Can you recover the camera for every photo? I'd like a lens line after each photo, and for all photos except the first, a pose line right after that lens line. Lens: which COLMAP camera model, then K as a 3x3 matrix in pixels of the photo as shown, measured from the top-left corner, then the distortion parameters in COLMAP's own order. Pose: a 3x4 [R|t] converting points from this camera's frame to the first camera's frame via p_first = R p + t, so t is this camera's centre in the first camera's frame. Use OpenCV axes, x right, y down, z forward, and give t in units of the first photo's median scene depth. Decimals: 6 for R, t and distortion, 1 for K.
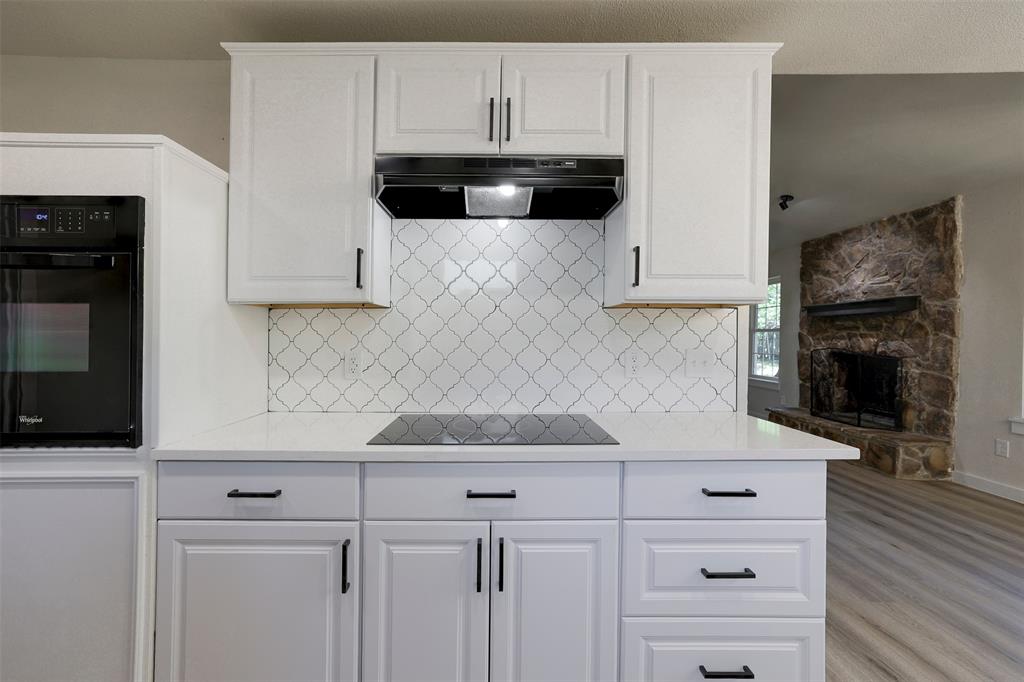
lens RADIAL K [[446.5, 0, 499.6], [0, 446.5, 334.3], [0, 0, 1]] dist [-0.000408, 0.000382]
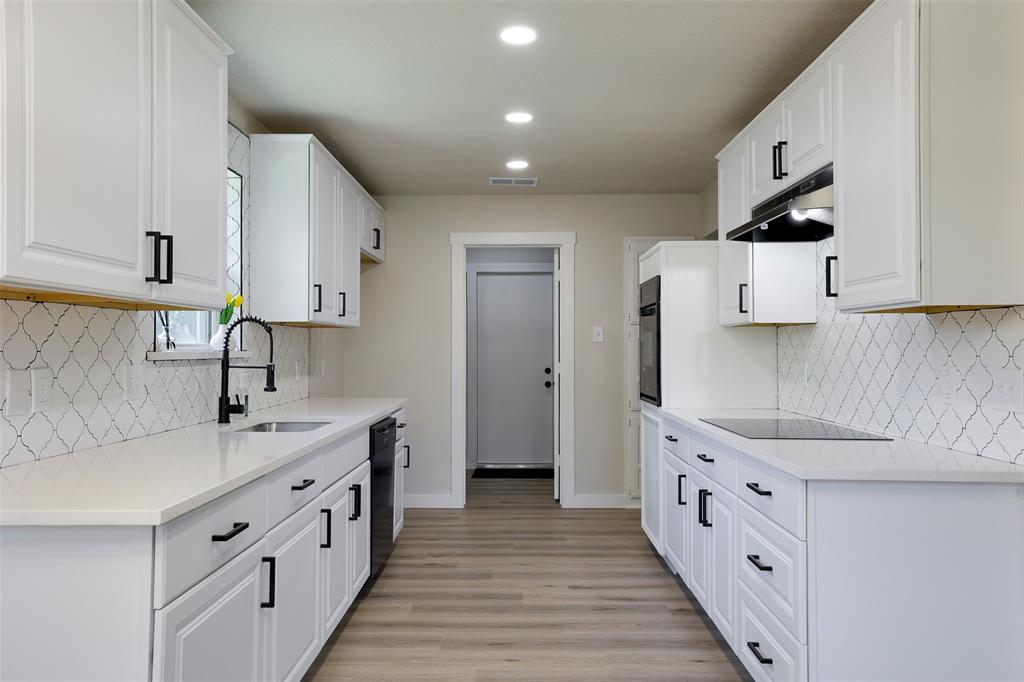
lens RADIAL K [[737.3, 0, 512.0], [0, 737.3, 341.0], [0, 0, 1]] dist [-0.000528, -0.000348]
pose [[-0.007800, -0.010625, -0.999913, 1.860963], [0.001264, 0.999943, -0.010635, 0.003963], [0.999969, -0.001346, -0.007786, 0.317853]]
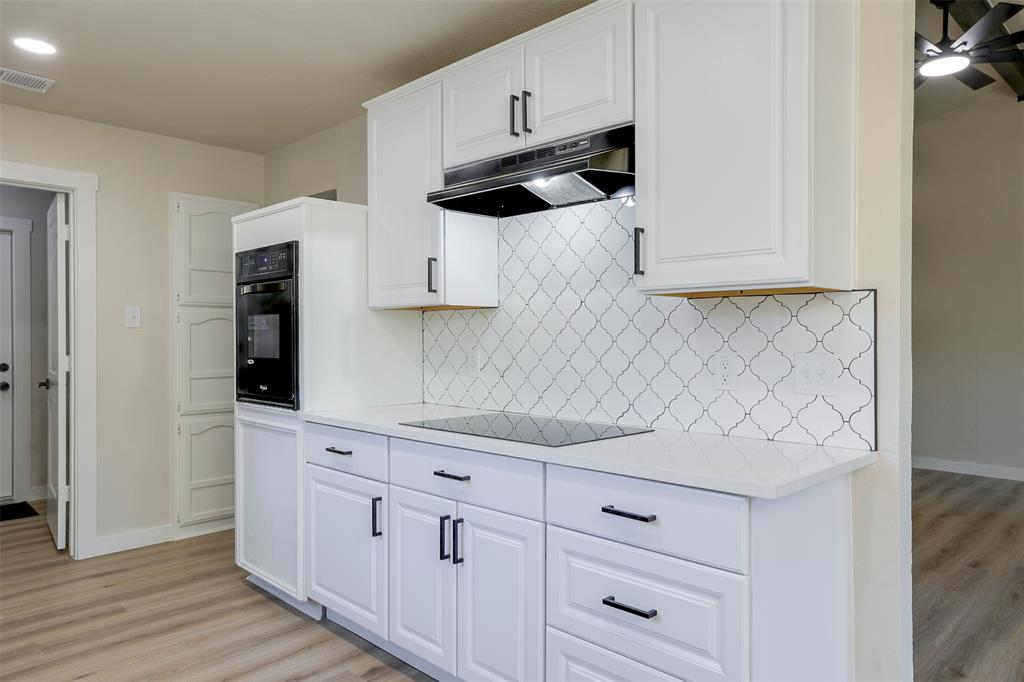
lens RADIAL K [[669.2, 0, 512.0], [0, 669.2, 341.0], [0, 0, 1]] dist [0.018412, 0.000578]
pose [[0.713750, 0.002533, -0.700396, 0.996841], [0.001999, 0.999982, 0.005654, 0.009837], [0.700398, -0.005436, 0.713732, -0.066794]]
